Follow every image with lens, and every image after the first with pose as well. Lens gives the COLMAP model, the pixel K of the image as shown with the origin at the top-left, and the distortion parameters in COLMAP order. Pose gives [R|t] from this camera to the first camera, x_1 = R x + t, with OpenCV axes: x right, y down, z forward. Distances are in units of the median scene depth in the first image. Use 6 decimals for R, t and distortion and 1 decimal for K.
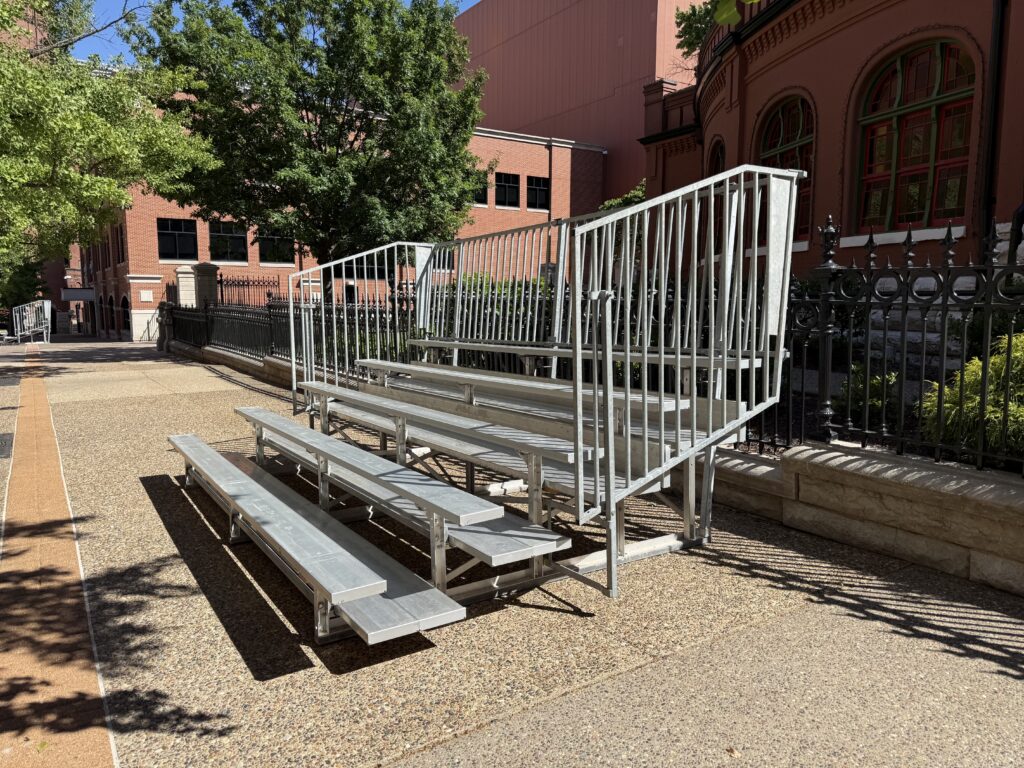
lens RADIAL K [[725.3, 0, 508.5], [0, 725.3, 386.8], [0, 0, 1]] dist [0.025126, -0.028171]
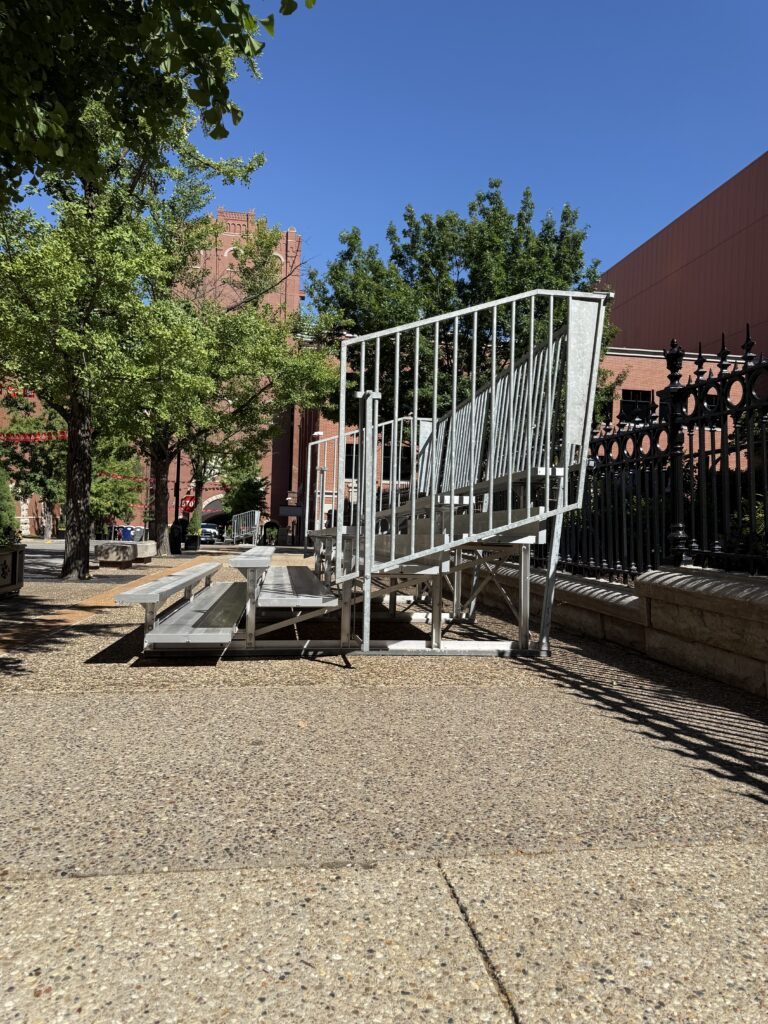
lens RADIAL K [[725.3, 0, 393.9], [0, 725.3, 508.9], [0, 0, 1]] dist [0.025126, -0.028171]
pose [[0.914847, 0.018408, -0.403381, 0.544154], [-0.078195, 0.988128, -0.132248, 0.179340], [0.396158, 0.152529, 0.905425, -0.038306]]
